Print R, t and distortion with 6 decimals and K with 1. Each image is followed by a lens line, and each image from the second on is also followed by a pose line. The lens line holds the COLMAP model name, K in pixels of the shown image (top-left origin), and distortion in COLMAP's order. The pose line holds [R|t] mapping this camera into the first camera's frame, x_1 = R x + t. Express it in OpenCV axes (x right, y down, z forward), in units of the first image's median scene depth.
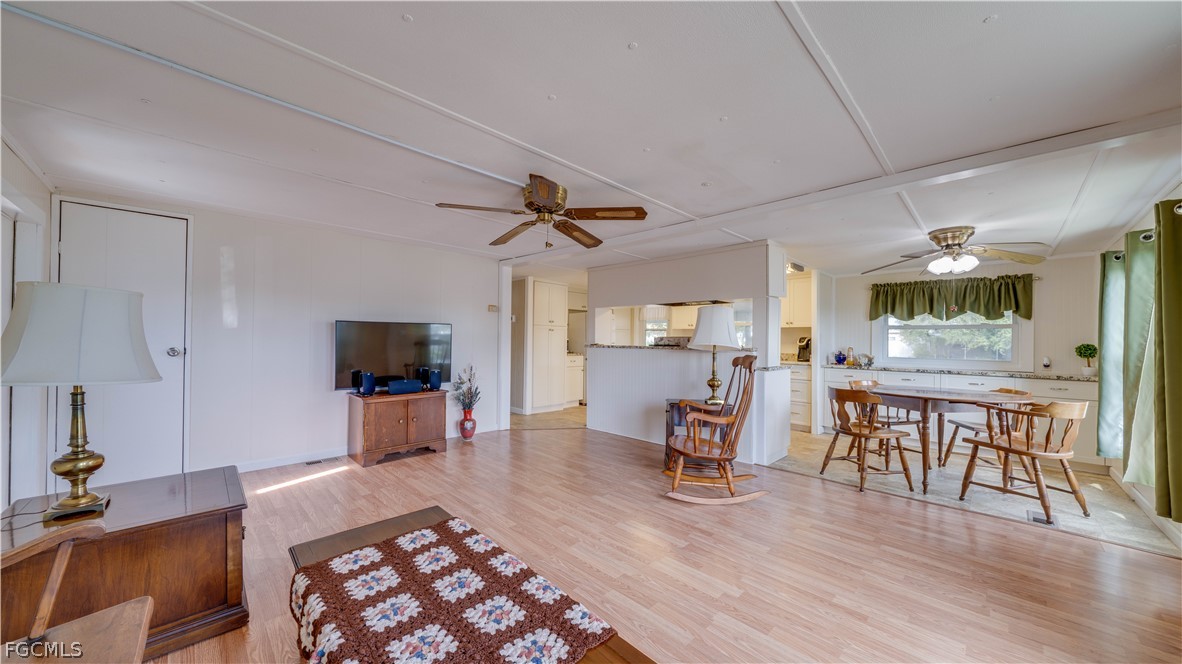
lens RADIAL K [[413.9, 0, 592.6], [0, 413.9, 336.9], [0, 0, 1]] dist [0.000747, 0.000085]
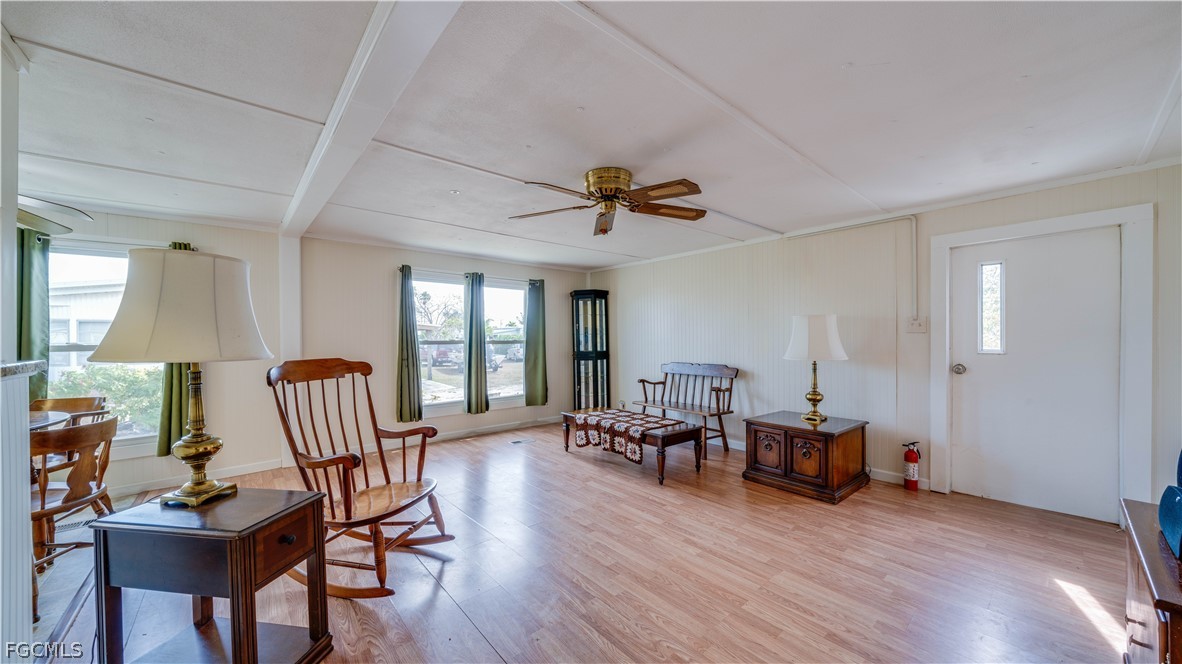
lens RADIAL K [[413.9, 0, 592.6], [0, 413.9, 336.9], [0, 0, 1]] dist [0.000747, 0.000085]
pose [[-0.997370, -0.004699, 0.072330, -0.087592], [-0.005223, 0.999961, -0.007061, 0.006060], [-0.072294, -0.007420, -0.997356, 1.114844]]
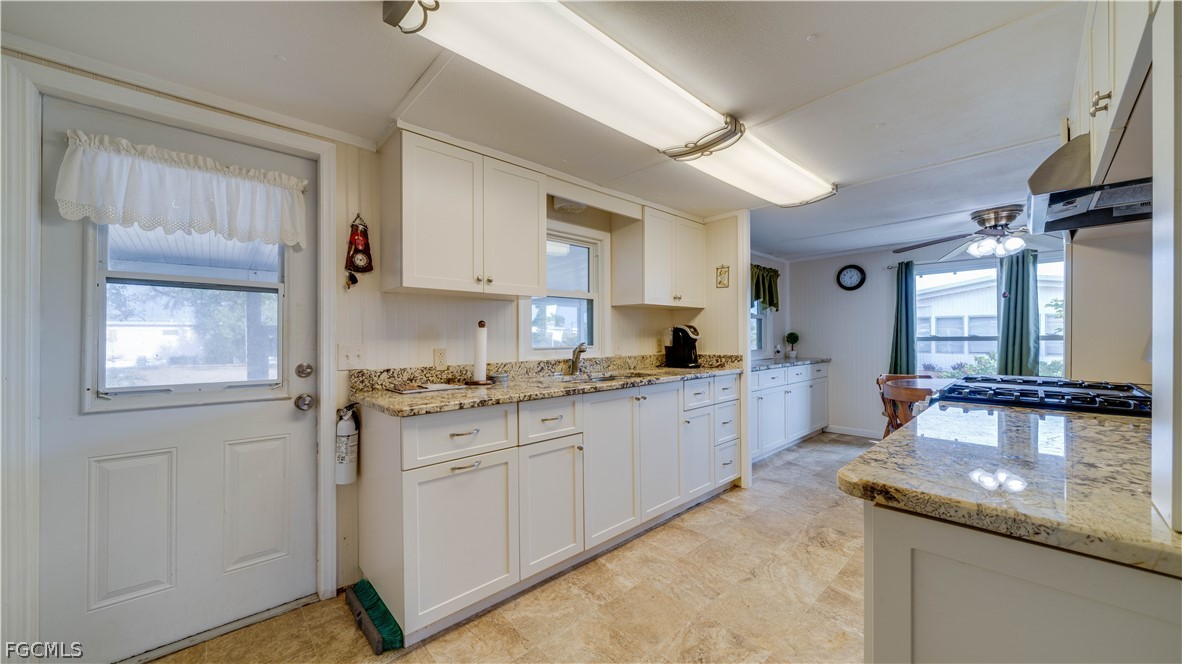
lens RADIAL K [[415.0, 0, 589.0], [0, 415.0, 335.1], [0, 0, 1]] dist [-0.005581, -0.000099]
pose [[0.048992, -0.009956, 0.998750, -0.078612], [-0.000709, 0.999950, 0.010003, 0.011787], [-0.998799, -0.001198, 0.048983, 1.401078]]
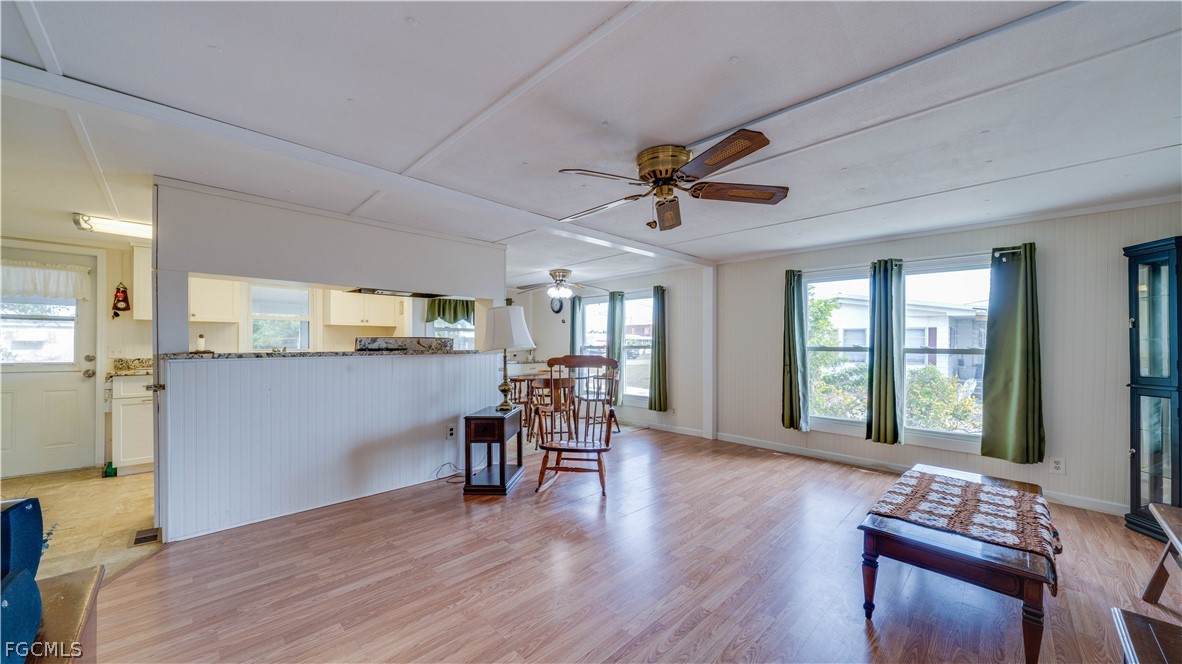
lens RADIAL K [[418.6, 0, 590.1], [0, 418.6, 338.8], [0, 0, 1]] dist [-0.000243, -0.000131]
pose [[0.007882, -0.002455, 0.999966, -0.542493], [-0.011933, 0.999926, 0.002549, -0.003321], [-0.999898, -0.011953, 0.007852, 0.655984]]
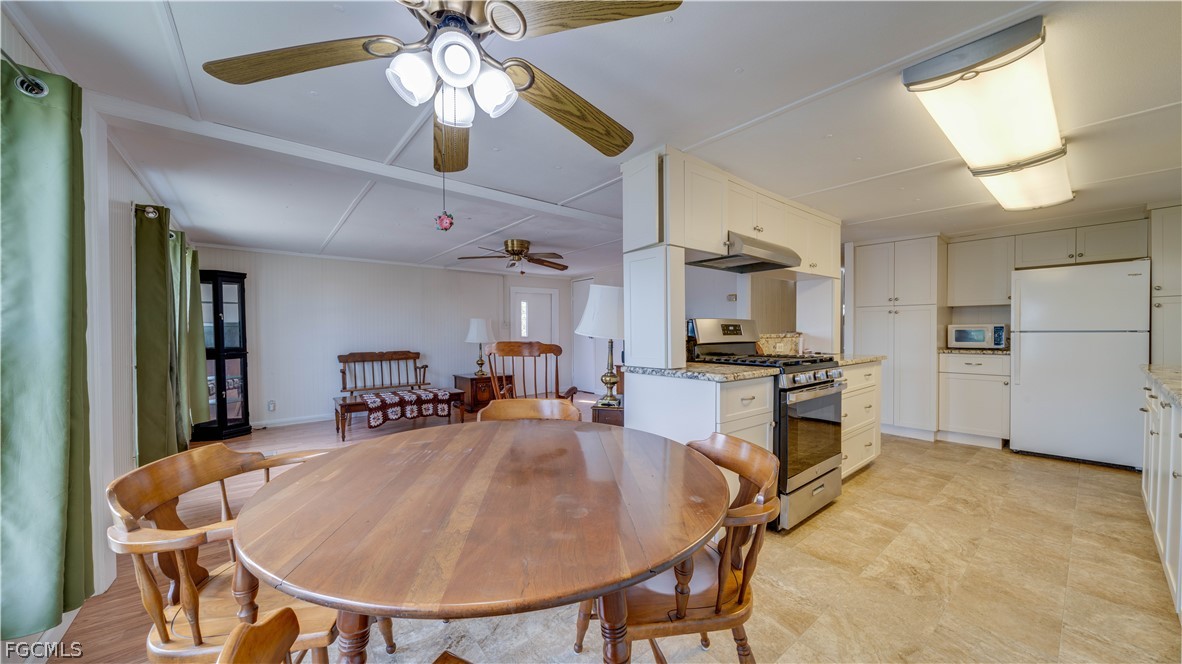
lens RADIAL K [[410.4, 0, 590.6], [0, 410.4, 336.5], [0, 0, 1]] dist [-0.006405, 0.000032]
pose [[-0.112132, 0.002671, -0.993690, 0.889355], [0.011955, 0.999928, 0.001339, 0.023058], [0.993621, -0.011729, -0.112156, 0.860561]]
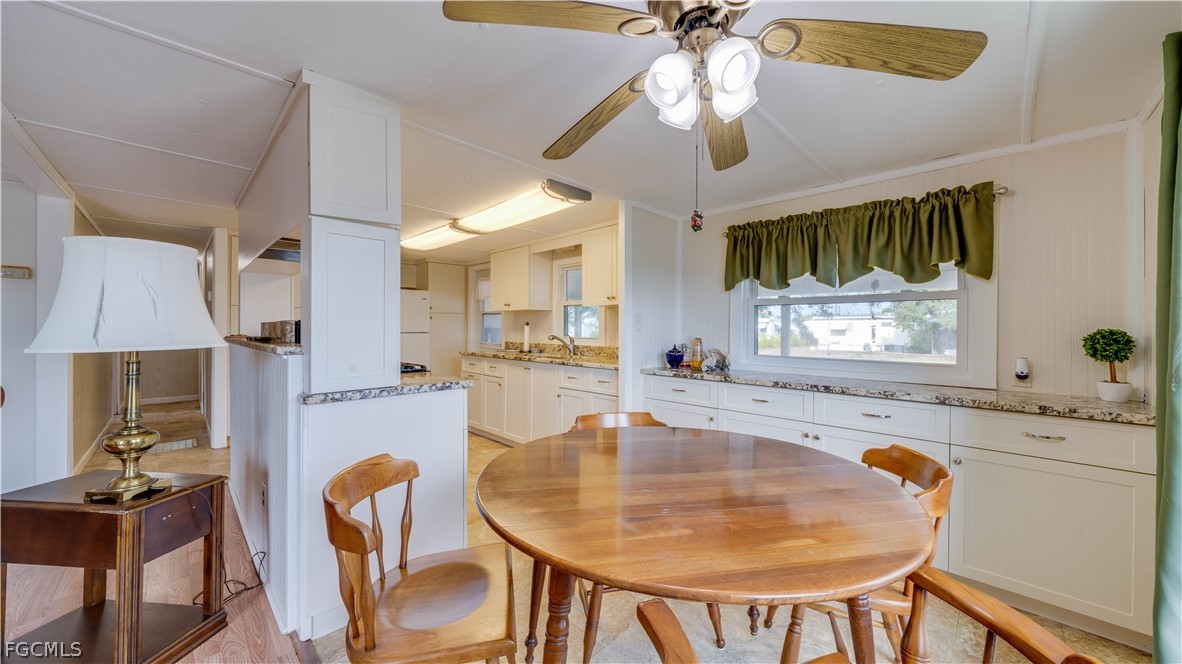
lens RADIAL K [[416.5, 0, 594.5], [0, 416.5, 328.7], [0, 0, 1]] dist [-0.006055, -0.000150]
pose [[0.999966, -0.007620, -0.003222, 0.584559], [0.007650, 0.999927, 0.009371, 0.007392], [0.003150, -0.009396, 0.999951, 0.505348]]
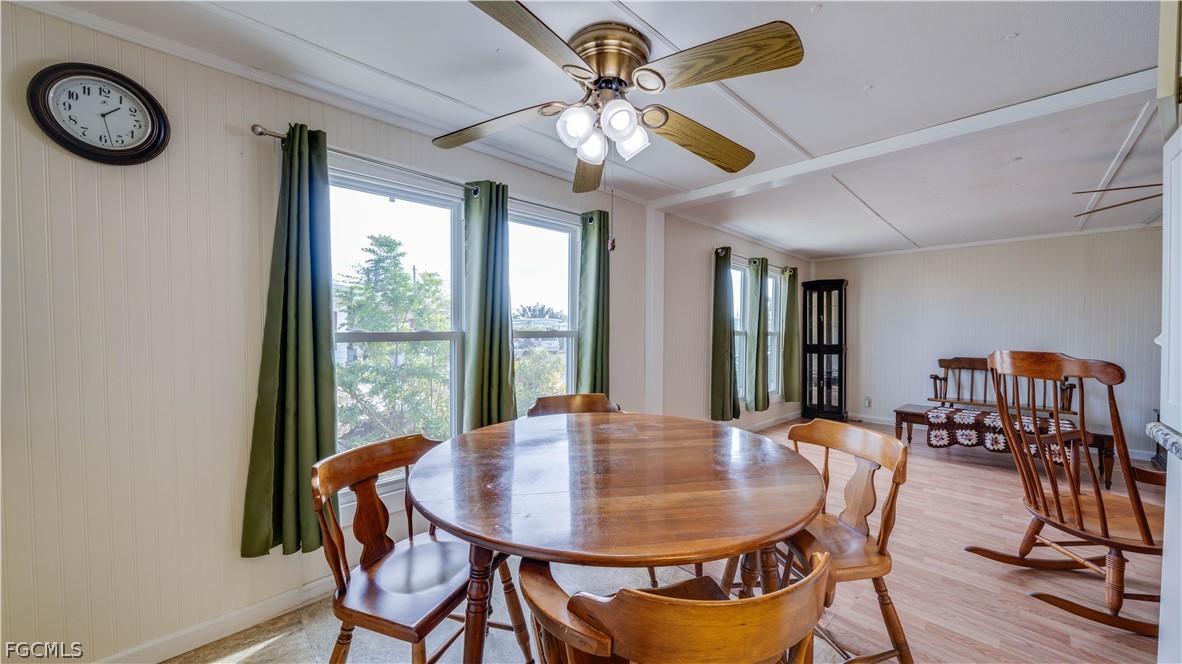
lens RADIAL K [[413.9, 0, 592.6], [0, 413.9, 336.9], [0, 0, 1]] dist [0.000747, 0.000085]
pose [[-0.999404, -0.017669, 0.029670, 0.645139], [-0.017467, 0.999823, 0.007052, 0.021988], [-0.029789, 0.006529, -0.999535, 1.071954]]
